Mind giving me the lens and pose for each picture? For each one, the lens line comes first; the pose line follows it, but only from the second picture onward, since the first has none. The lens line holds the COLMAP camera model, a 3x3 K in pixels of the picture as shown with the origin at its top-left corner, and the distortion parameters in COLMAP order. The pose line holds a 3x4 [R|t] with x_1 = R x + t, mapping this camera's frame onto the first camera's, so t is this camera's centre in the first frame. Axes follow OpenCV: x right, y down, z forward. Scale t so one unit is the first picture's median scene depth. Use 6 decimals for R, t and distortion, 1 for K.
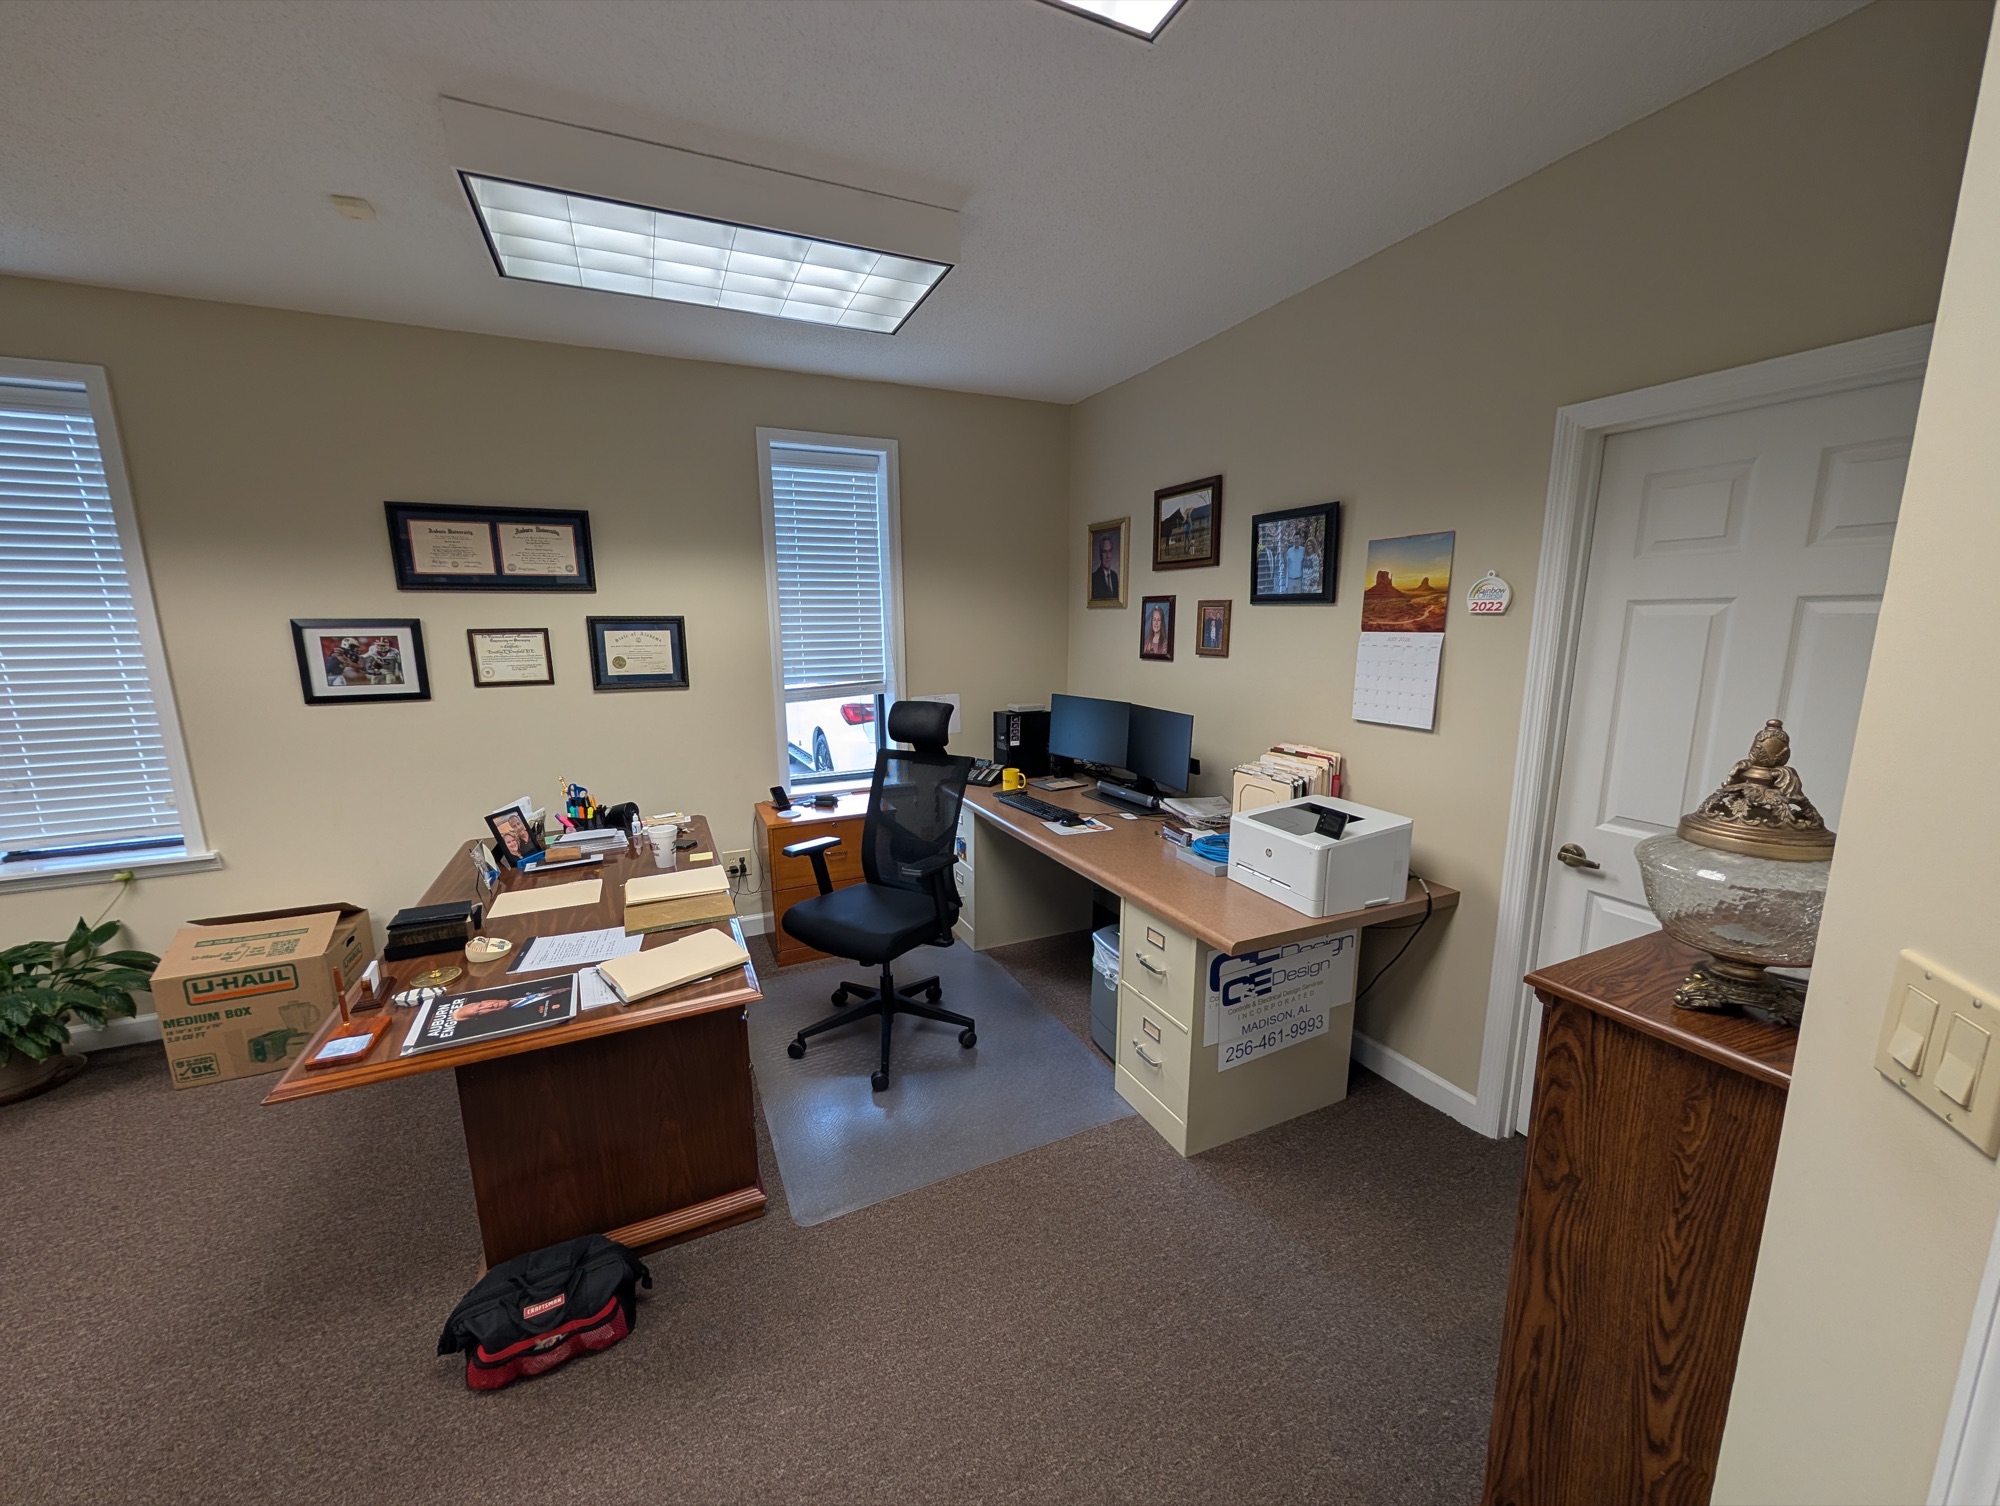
lens RADIAL K [[755.9, 0, 1009.7], [0, 755.9, 754.0], [0, 0, 1]] dist [-0.001699, 0.000406]
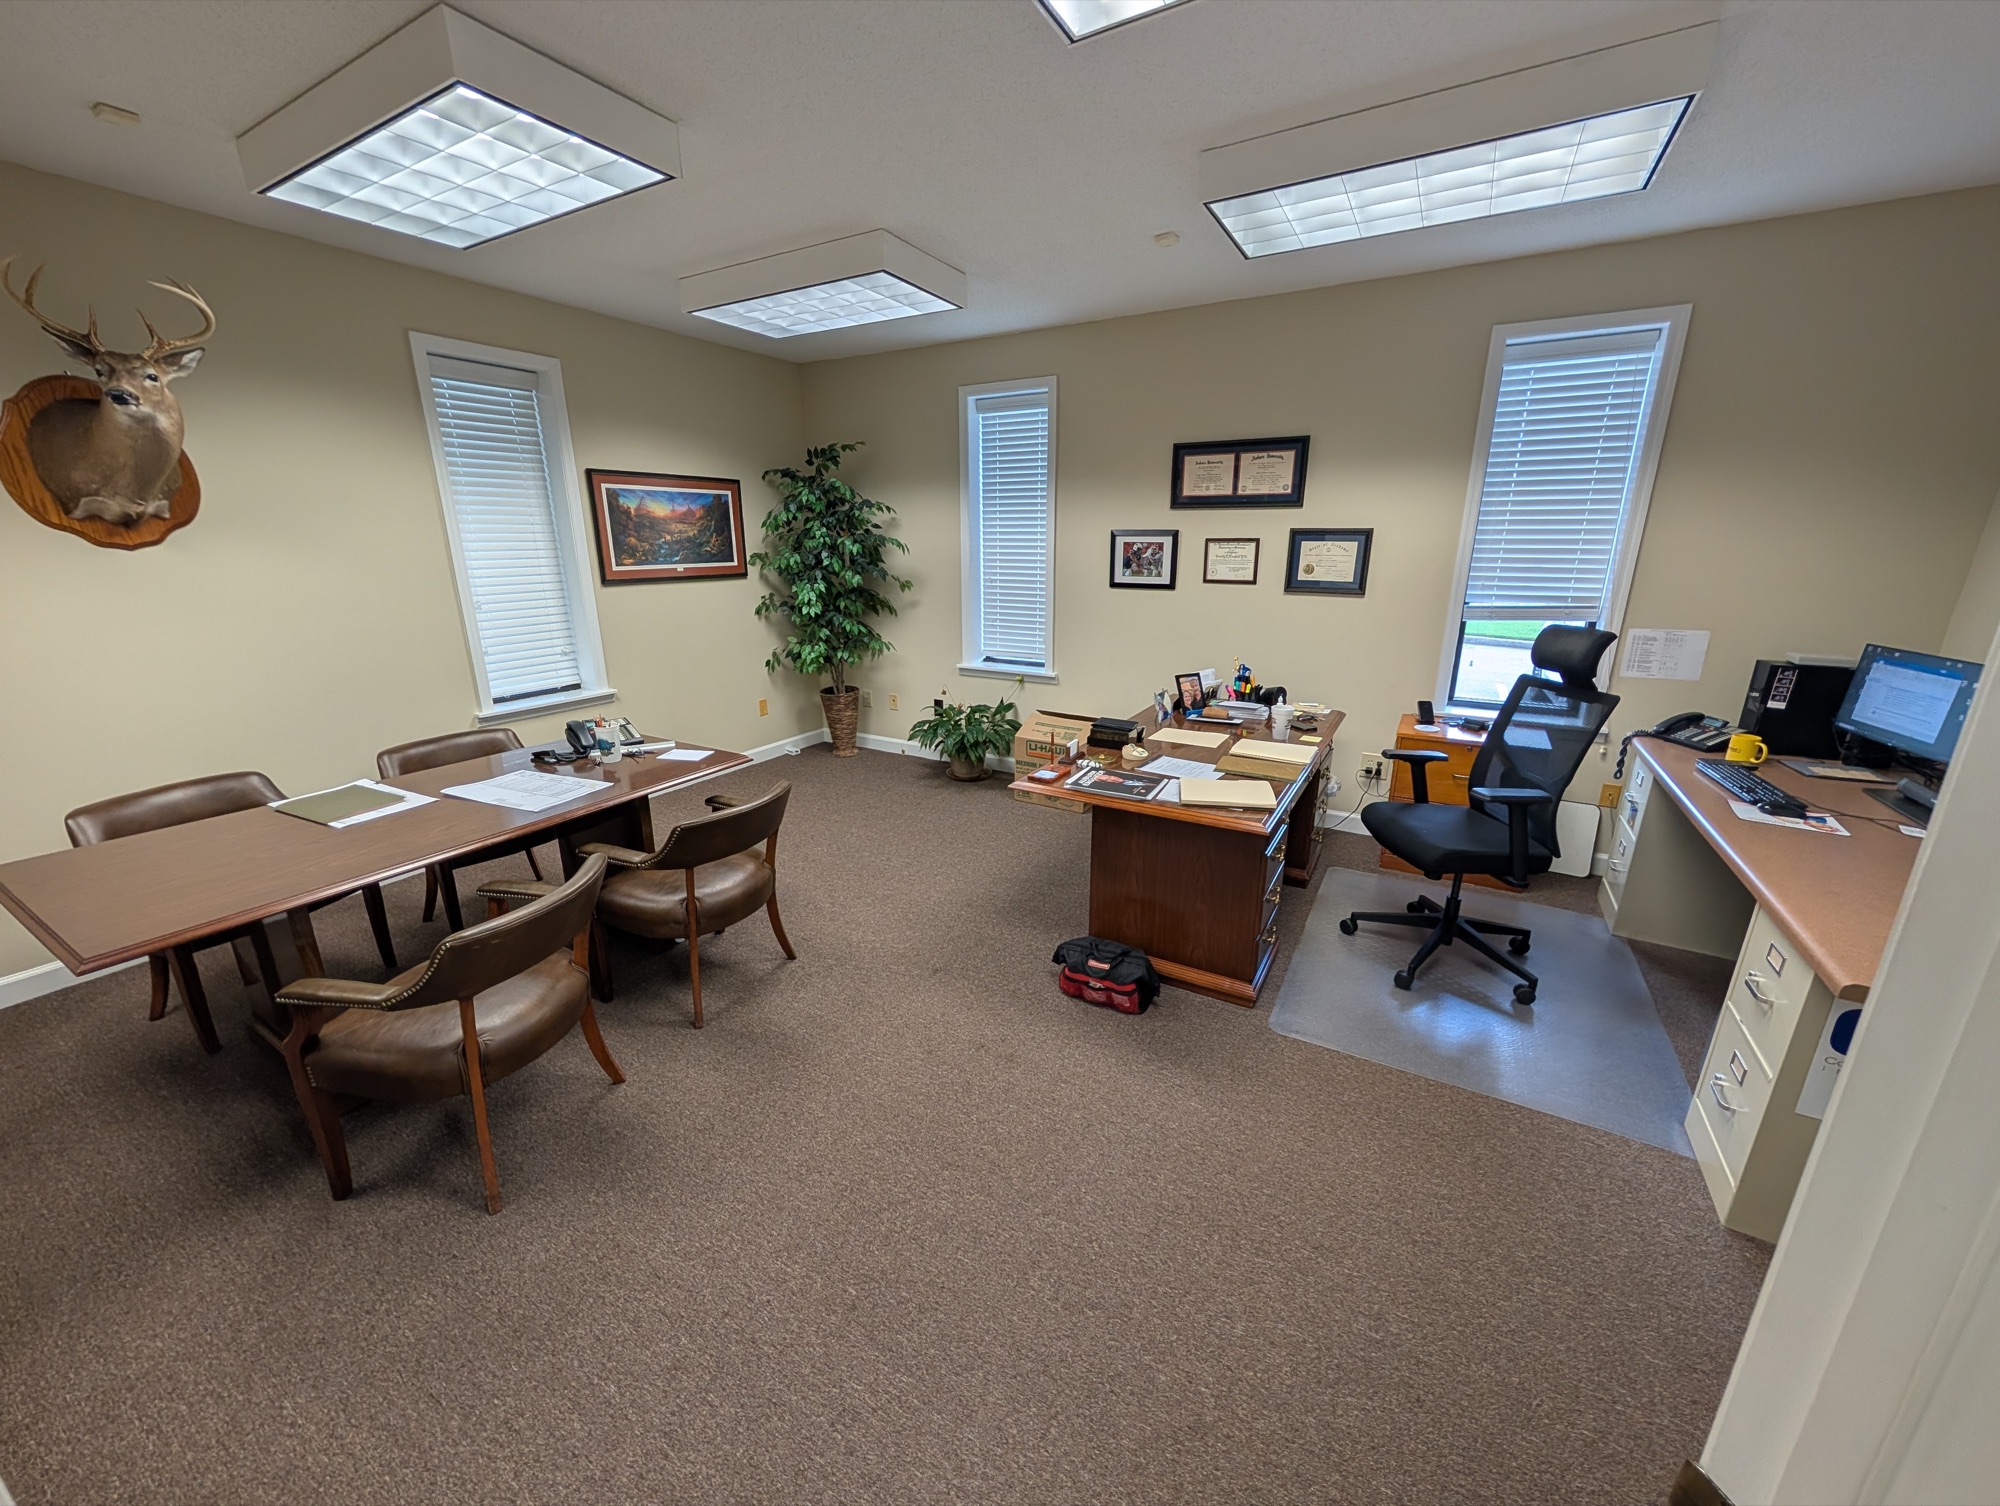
lens RADIAL K [[755.9, 0, 1006.8], [0, 755.9, 748.4], [0, 0, 1]] dist [-0.001699, 0.000406]
pose [[0.571964, 0.230373, -0.787265, 0.238188], [-0.150369, 0.972936, 0.175458, 0.015538], [0.806379, 0.018024, 0.591125, -0.066369]]
